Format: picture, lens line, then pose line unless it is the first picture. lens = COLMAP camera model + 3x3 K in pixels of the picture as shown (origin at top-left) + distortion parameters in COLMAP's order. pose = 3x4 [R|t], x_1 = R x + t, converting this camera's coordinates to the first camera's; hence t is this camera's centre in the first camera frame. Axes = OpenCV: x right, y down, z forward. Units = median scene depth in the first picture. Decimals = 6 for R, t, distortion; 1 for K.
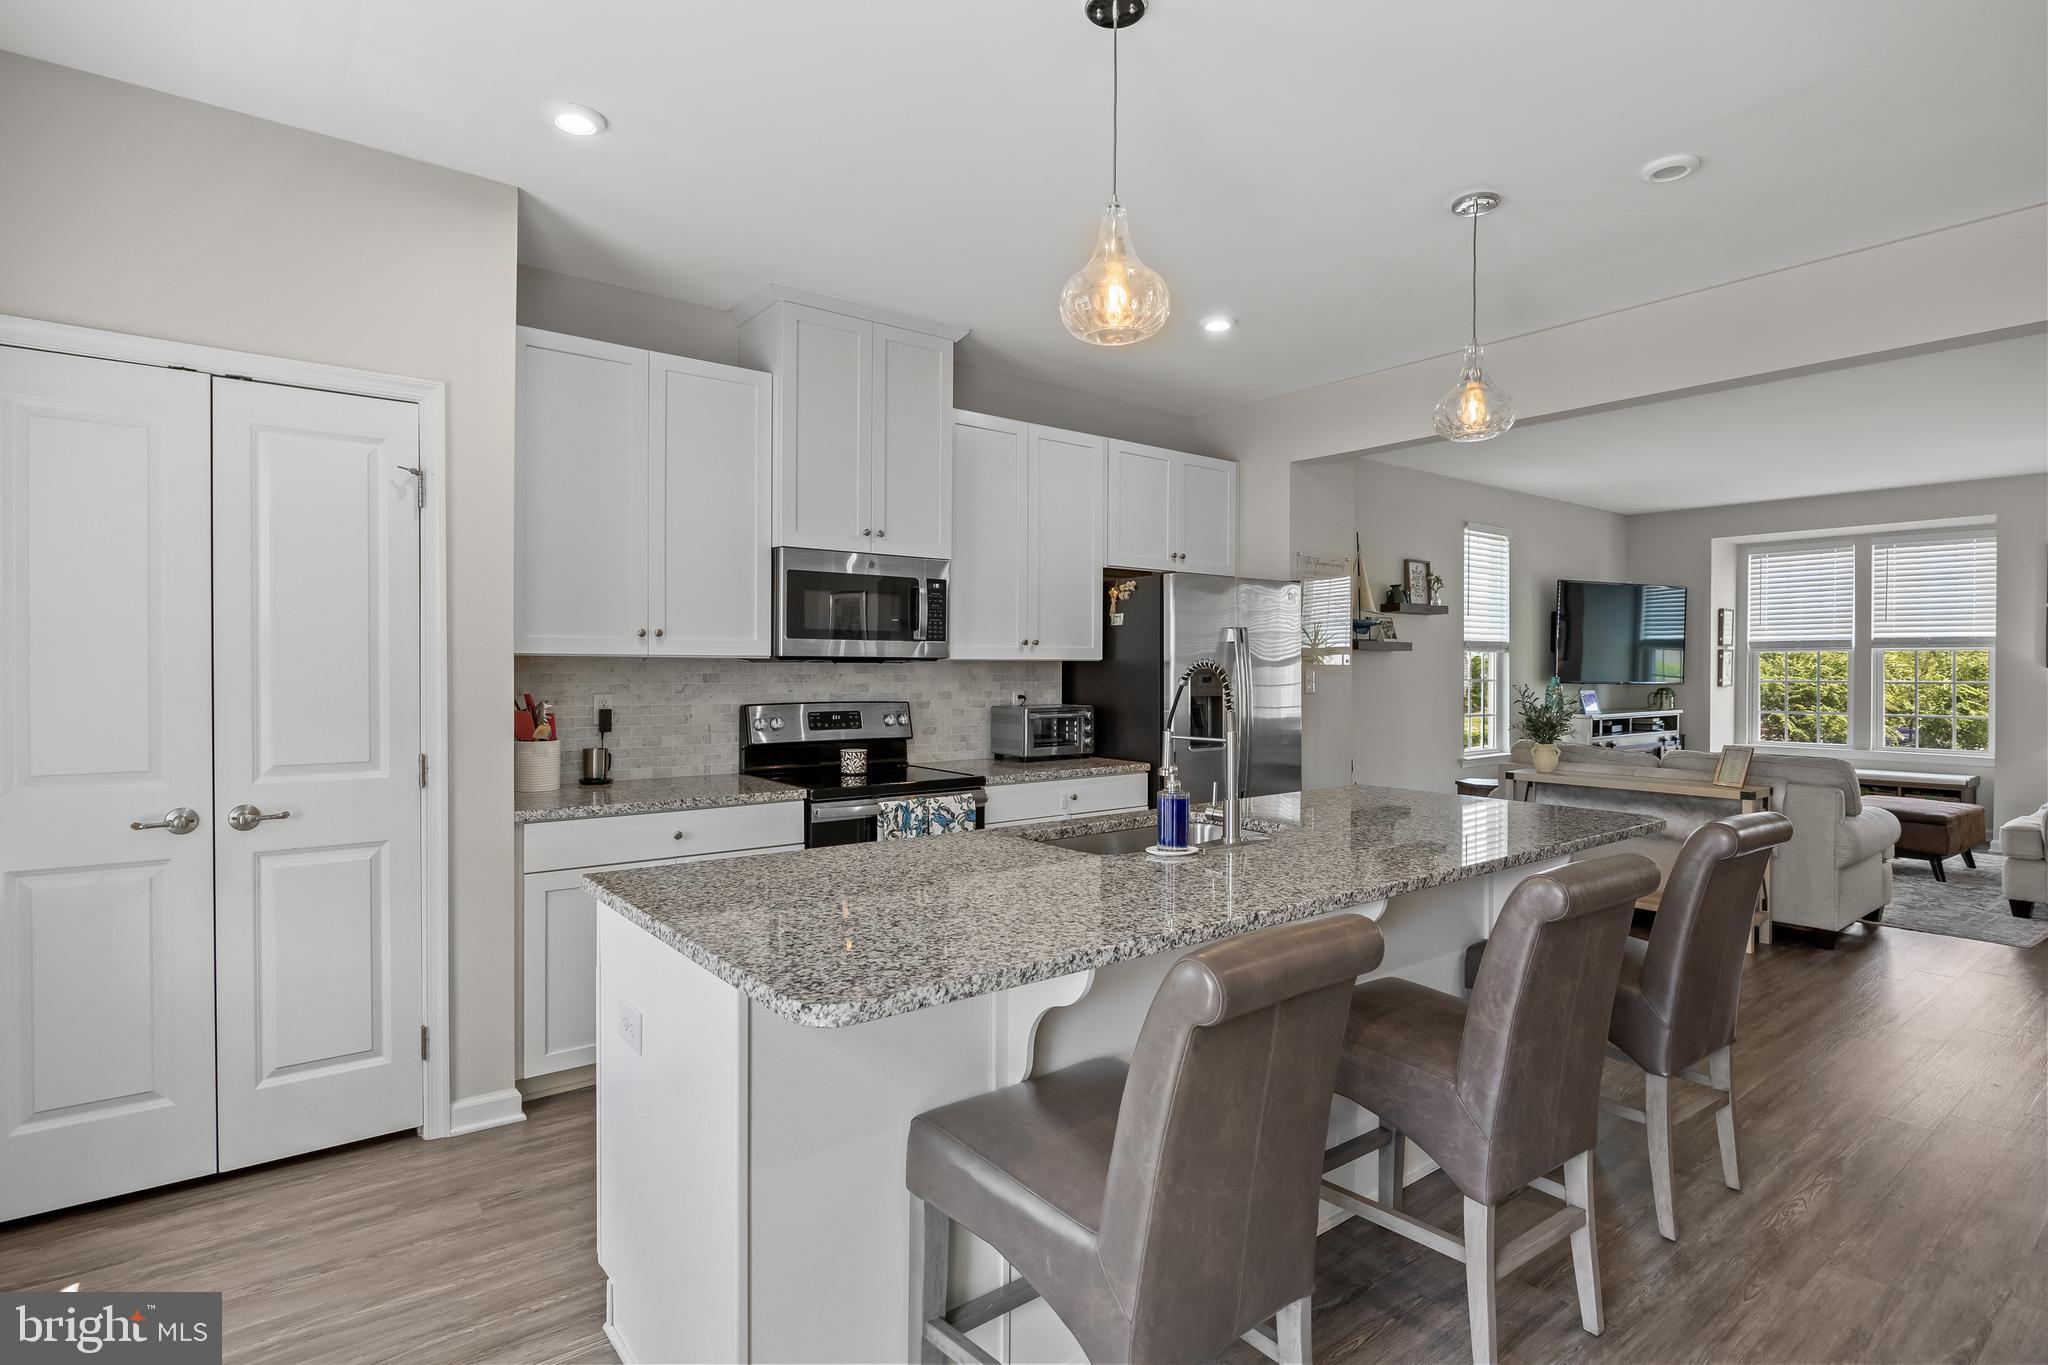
lens RADIAL K [[1033.9, 0, 1021.4], [0, 1033.9, 676.1], [0, 0, 1]] dist [-0.000001, 0.000183]
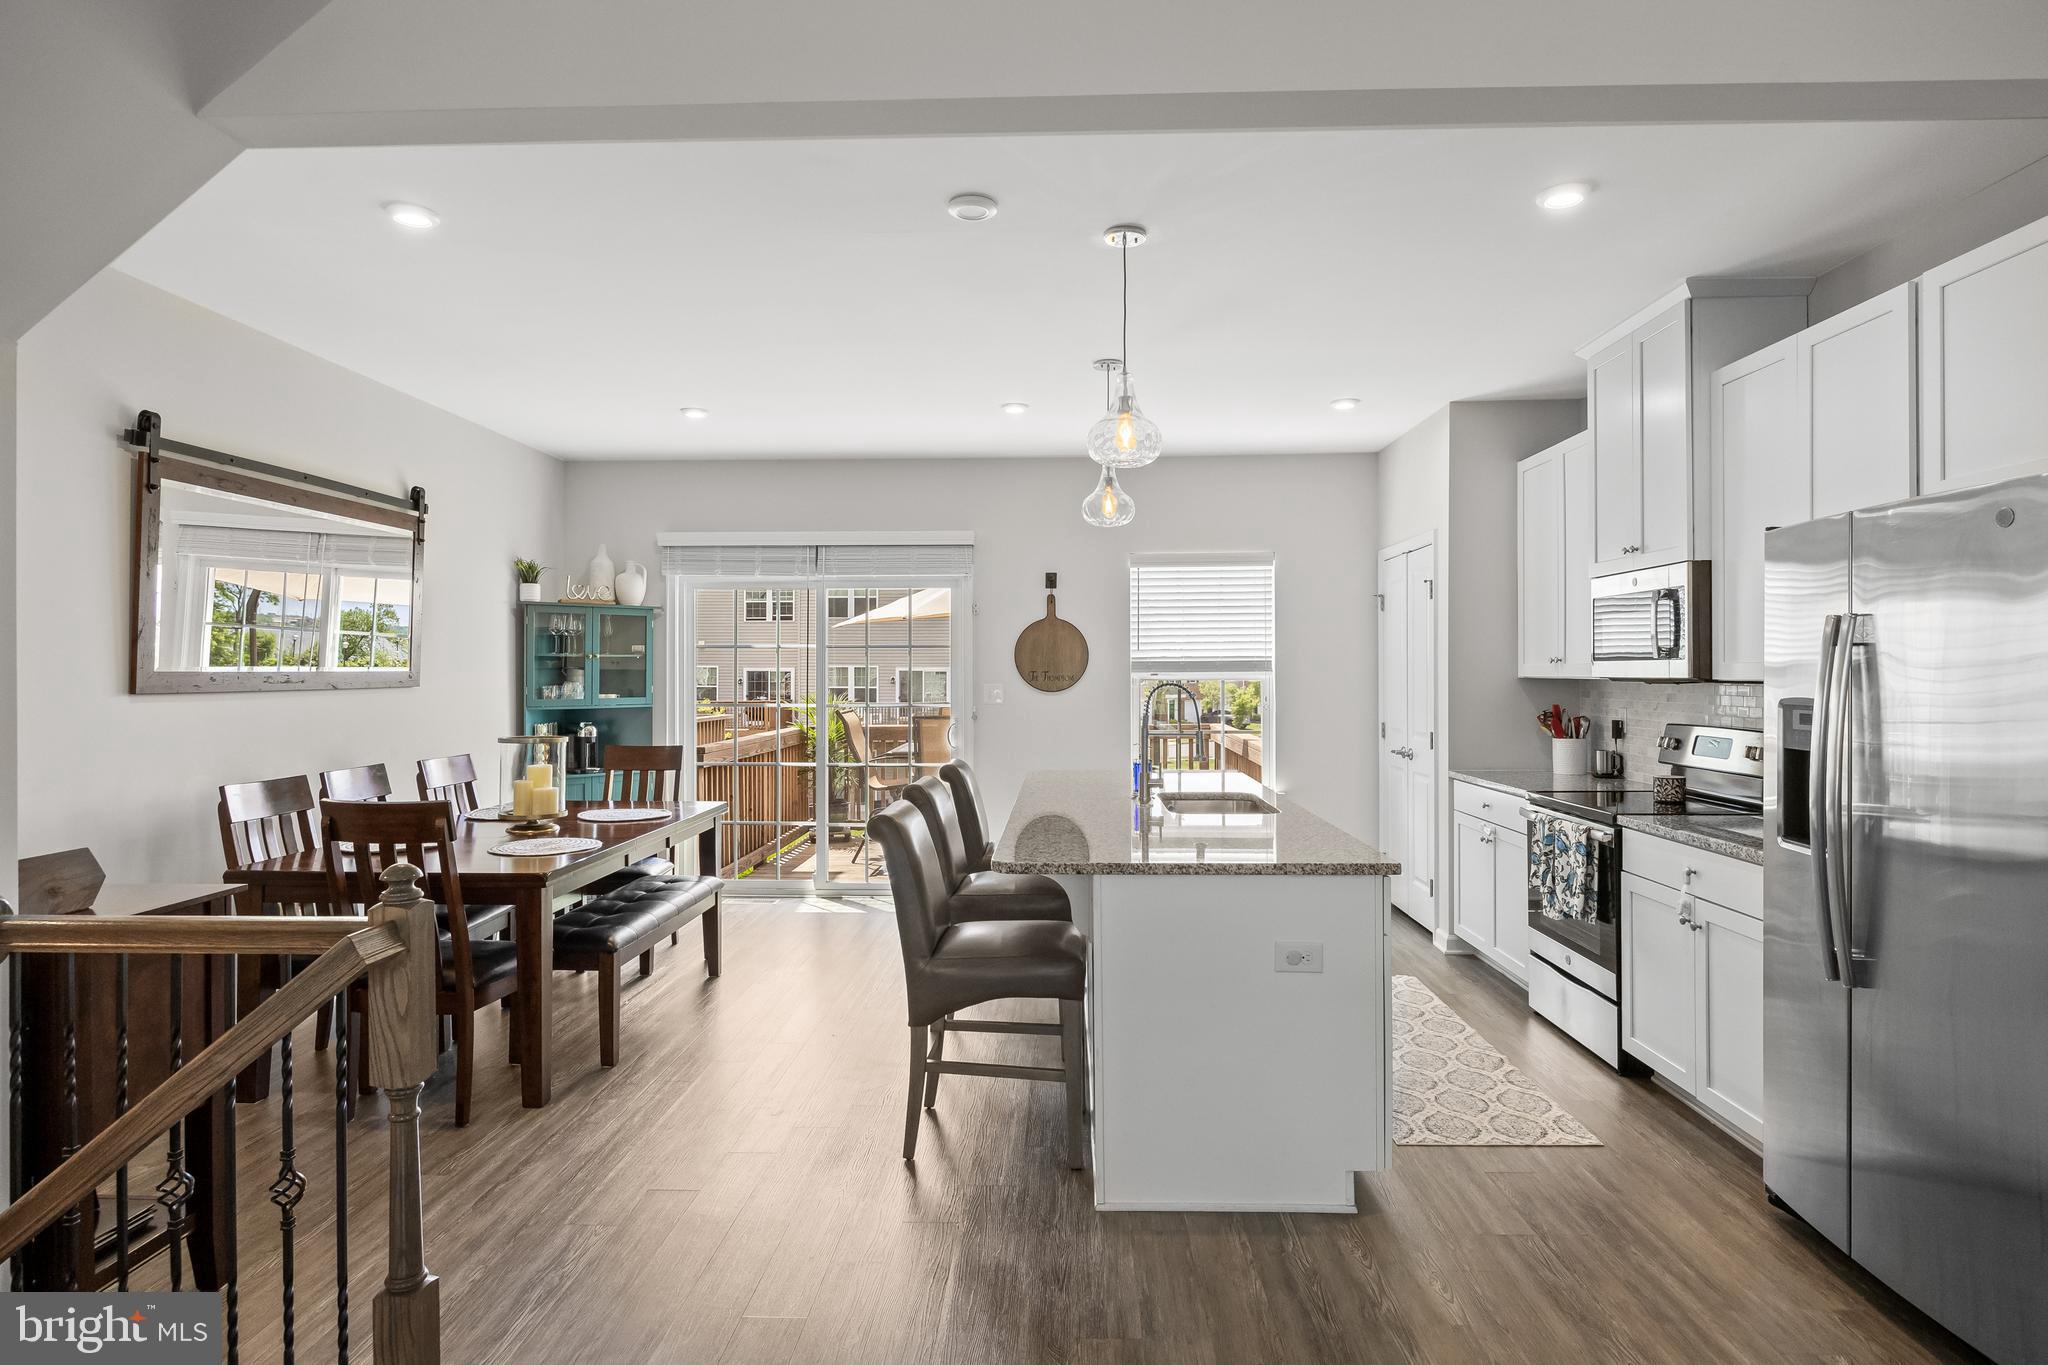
lens RADIAL K [[1118.0, 0, 1025.3], [0, 1118.0, 674.9], [0, 0, 1]] dist [-0.007394, 0.000059]
pose [[-0.646821, -0.003478, -0.762634, 0.968387], [-0.010780, 0.999931, 0.004583, -0.018989], [0.762566, 0.011186, -0.646814, 1.179810]]
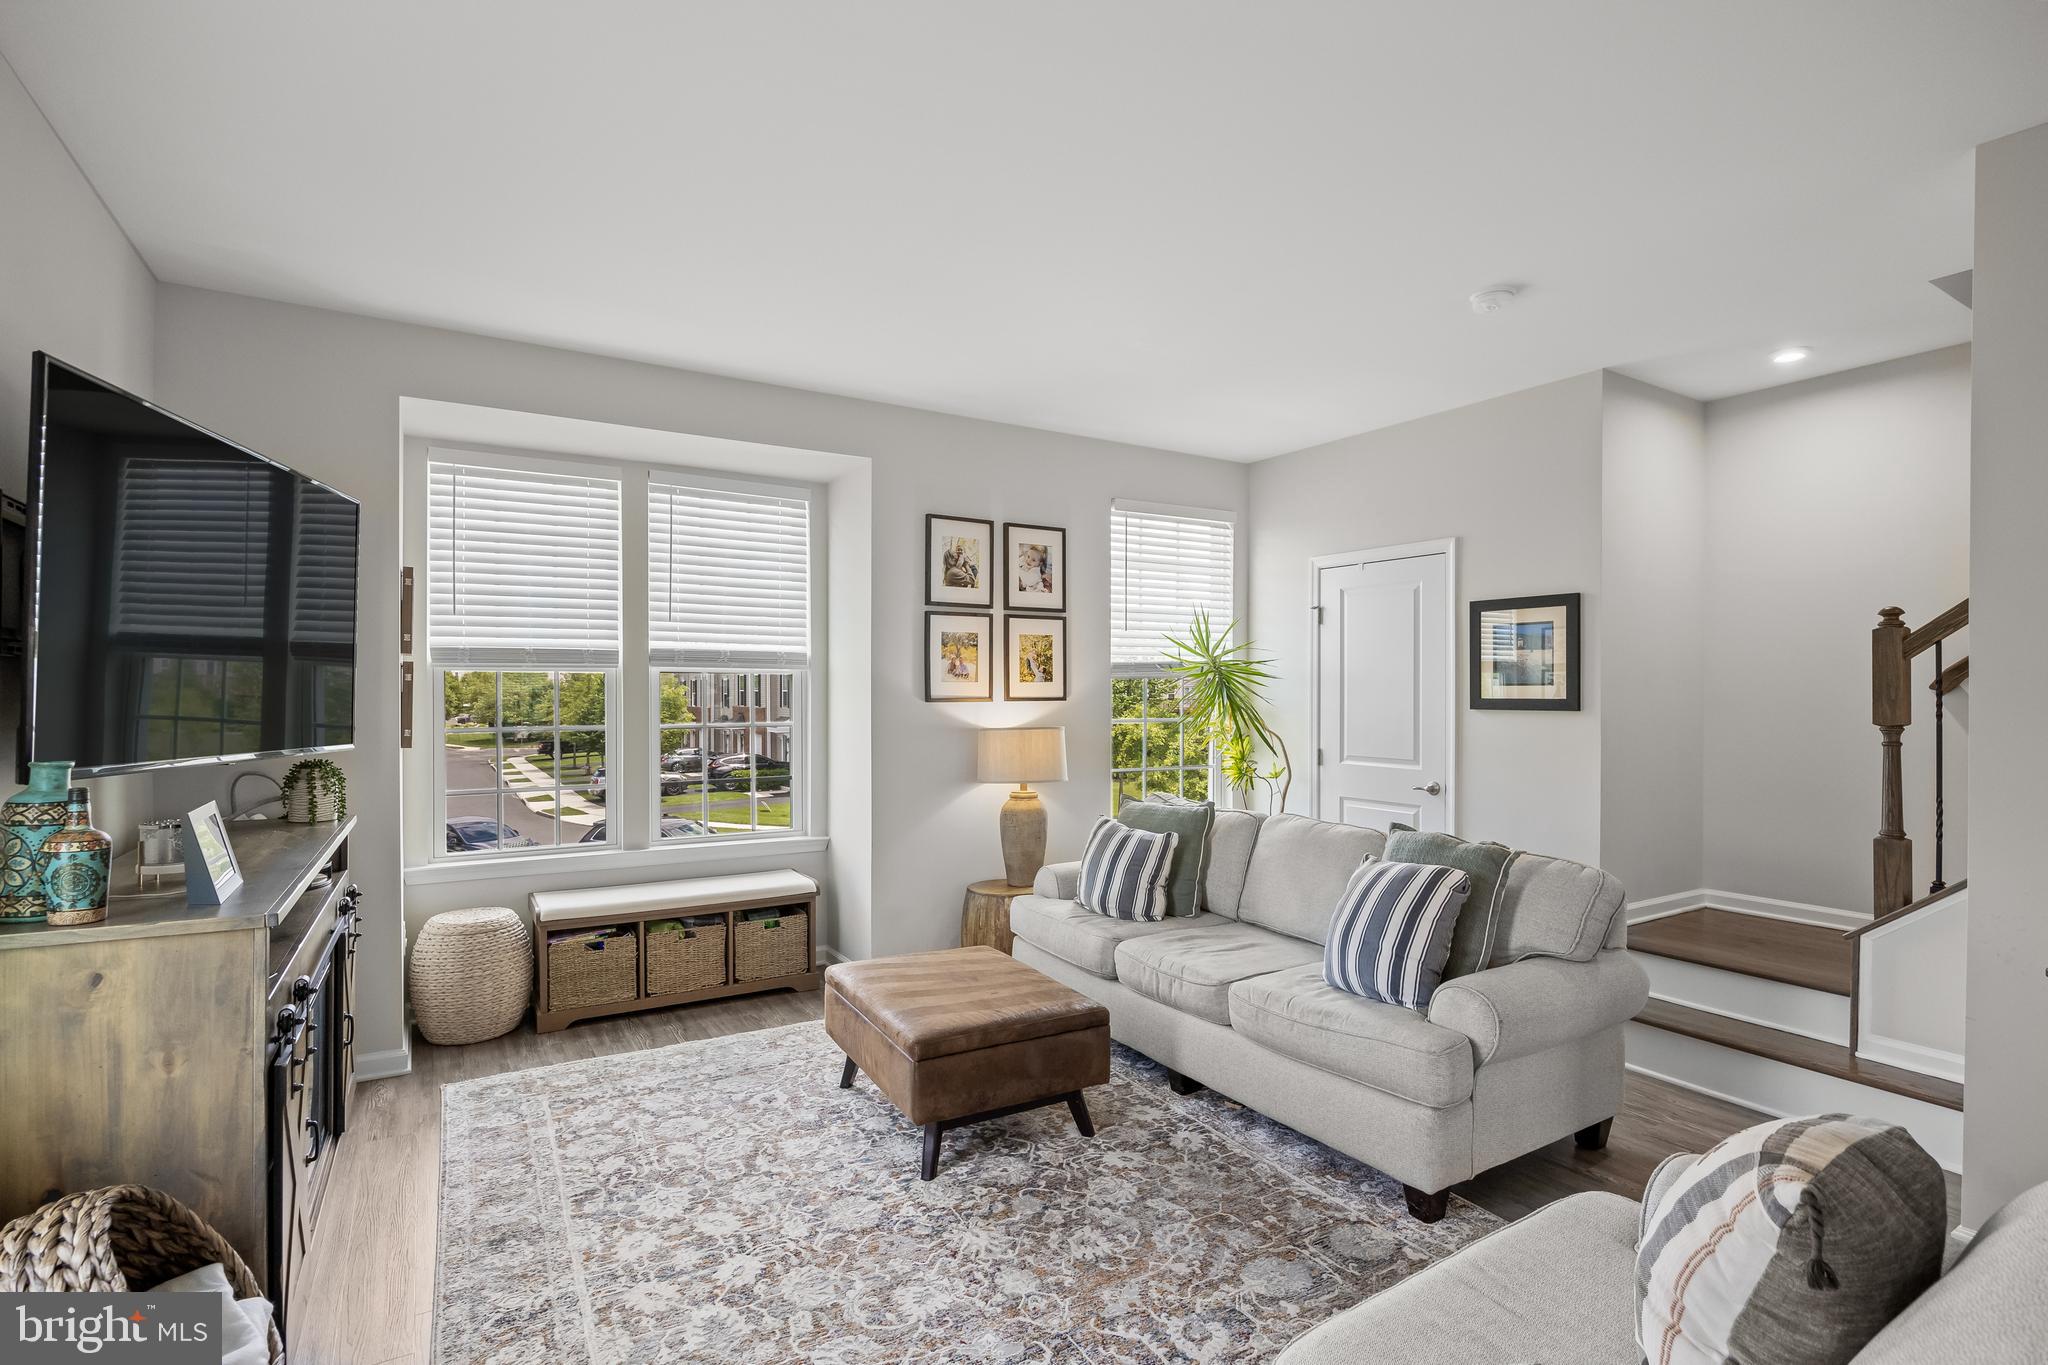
lens RADIAL K [[969.7, 0, 1032.5], [0, 969.7, 694.1], [0, 0, 1]] dist [-0.012819, 0.001795]
pose [[0.110098, -0.005569, 0.993905, 0.634880], [0.009661, 0.999943, 0.004533, -0.023463], [-0.993874, 0.009103, 0.110146, 1.465162]]
